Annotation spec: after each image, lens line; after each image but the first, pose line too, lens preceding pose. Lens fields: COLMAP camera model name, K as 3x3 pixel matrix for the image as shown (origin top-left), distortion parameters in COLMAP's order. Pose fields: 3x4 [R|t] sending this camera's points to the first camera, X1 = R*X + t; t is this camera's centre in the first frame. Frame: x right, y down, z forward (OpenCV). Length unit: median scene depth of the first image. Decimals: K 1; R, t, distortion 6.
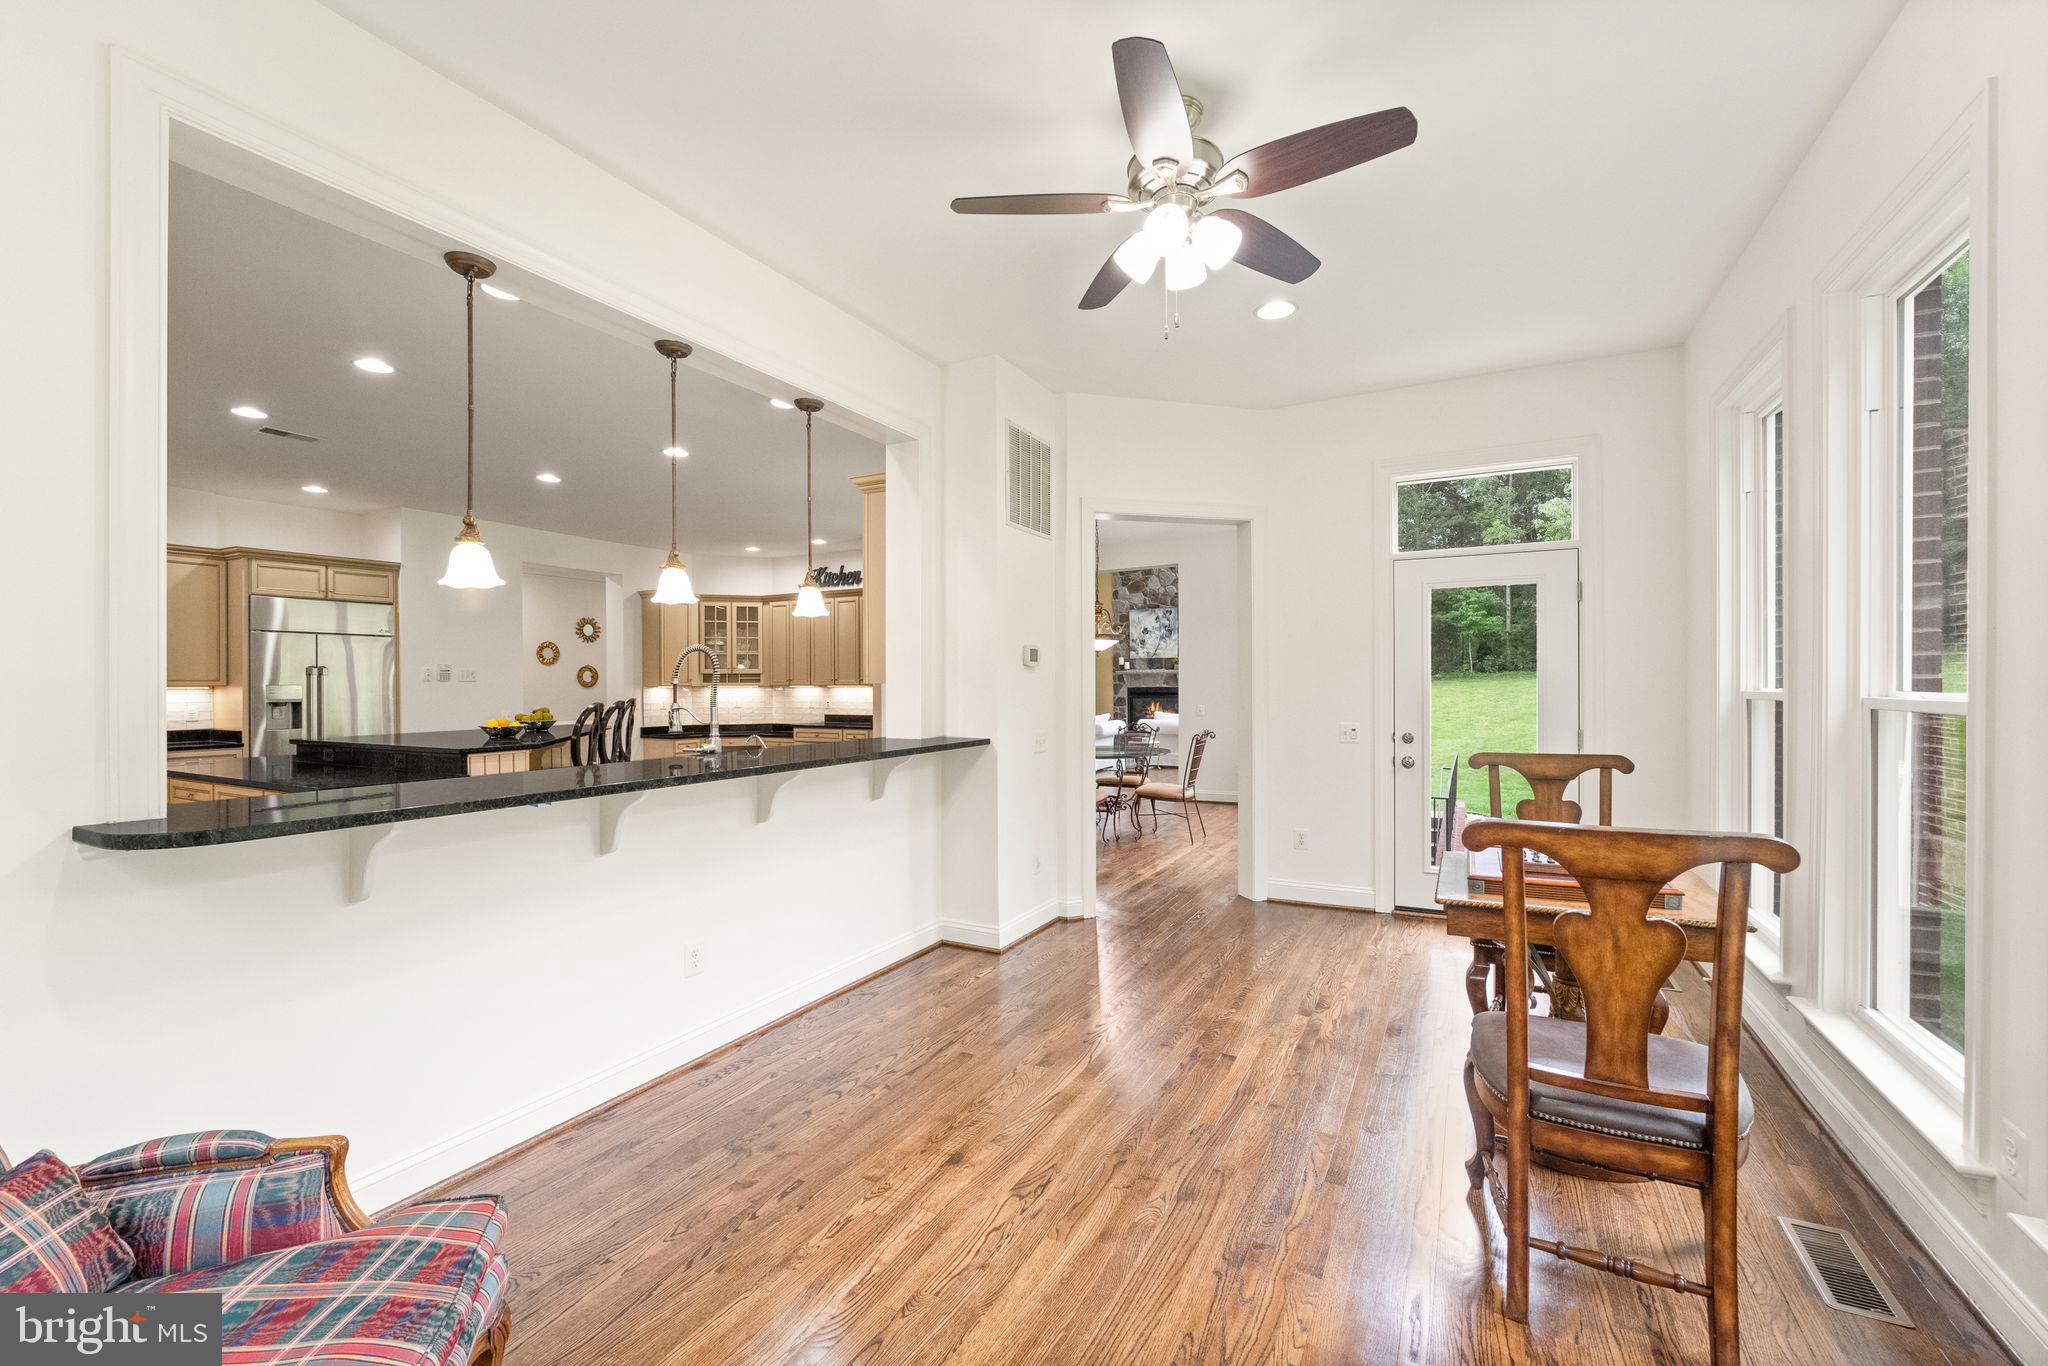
lens RADIAL K [[821.4, 0, 1028.7], [0, 821.4, 683.0], [0, 0, 1]] dist [-0.016858, -0.000092]
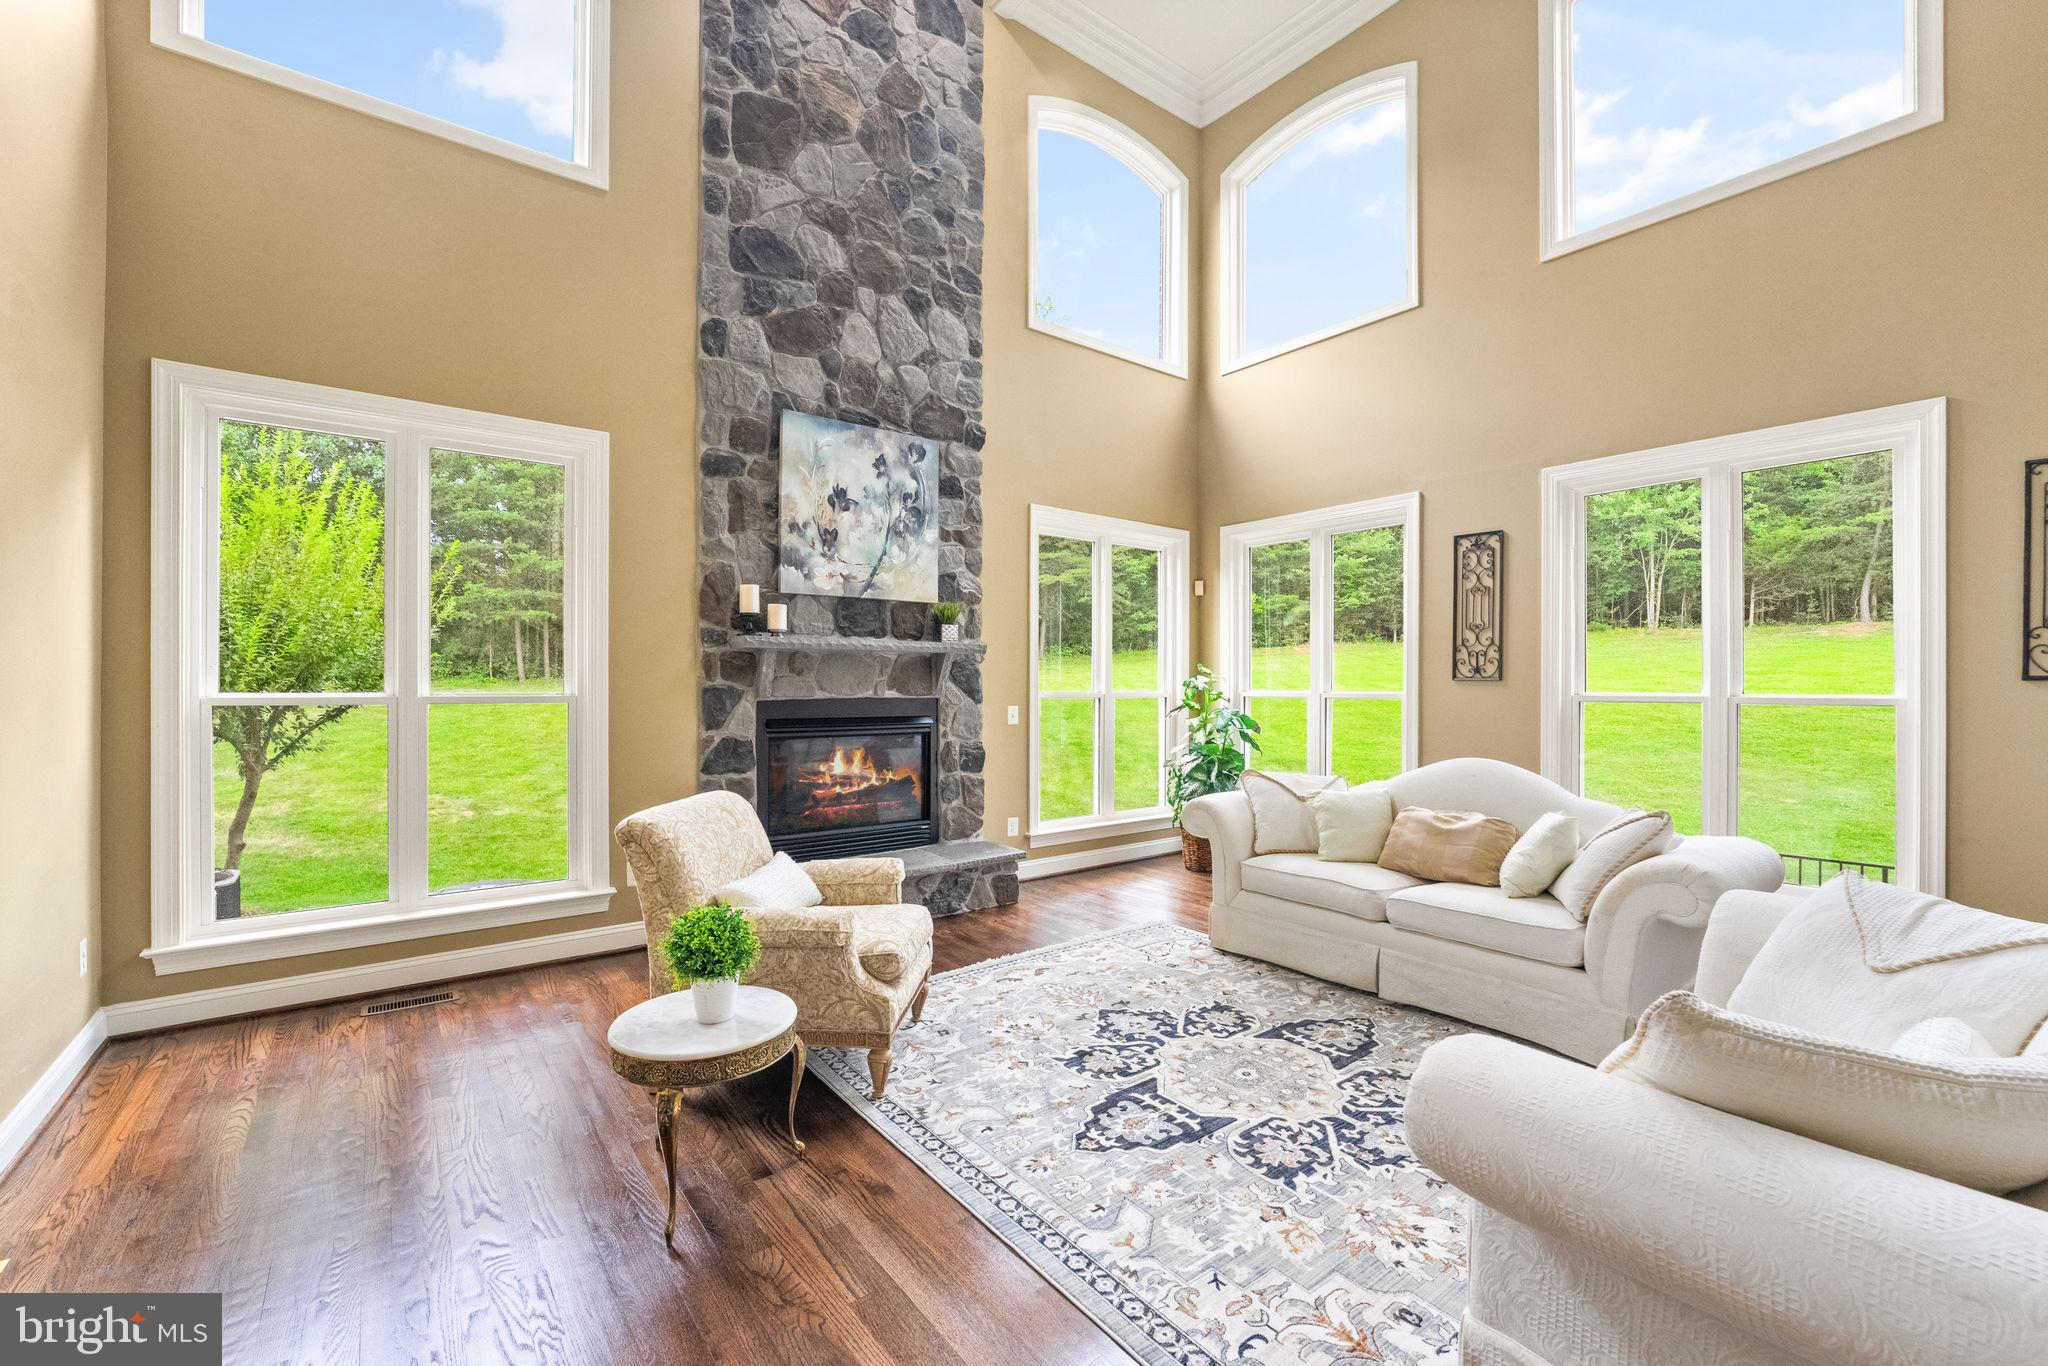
lens RADIAL K [[834.4, 0, 1031.9], [0, 834.4, 696.2], [0, 0, 1]] dist [-0.015429, 0.000440]
pose [[0.412669, -0.001724, 0.910880, -0.148505], [0.004126, 0.999991, 0.000023, 0.007335], [-0.910872, 0.003748, 0.412672, 1.350532]]
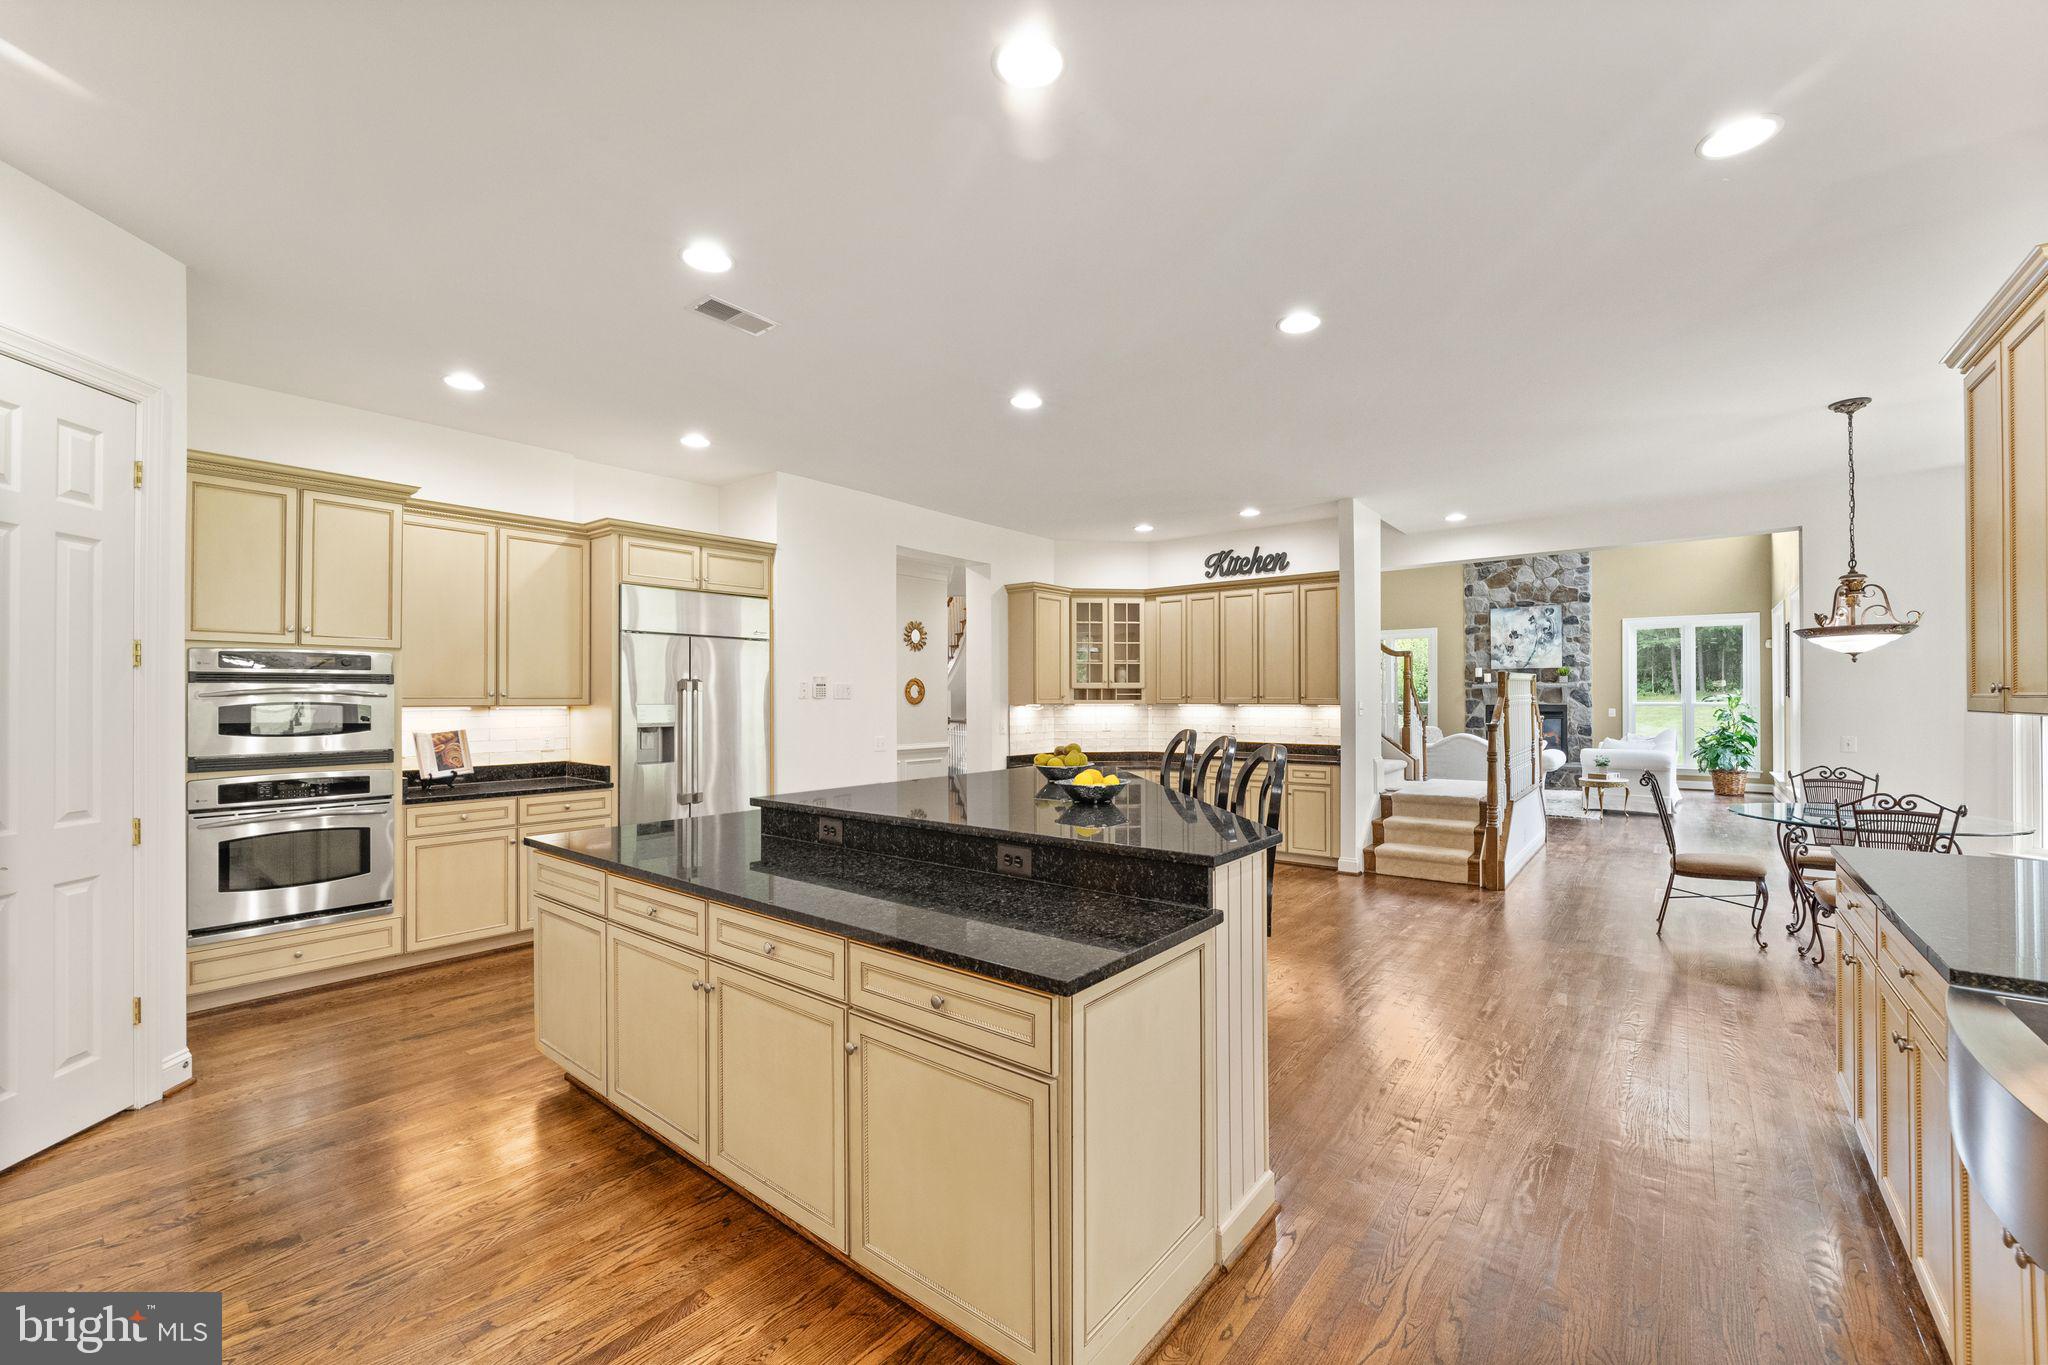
lens RADIAL K [[821.4, 0, 1028.7], [0, 821.4, 682.5], [0, 0, 1]] dist [-0.016858, -0.000092]
pose [[0.982702, -0.001354, -0.185186, -0.289884], [-0.001876, 0.999849, -0.017270, -0.003297], [0.185182, 0.017318, 0.982552, 0.210632]]
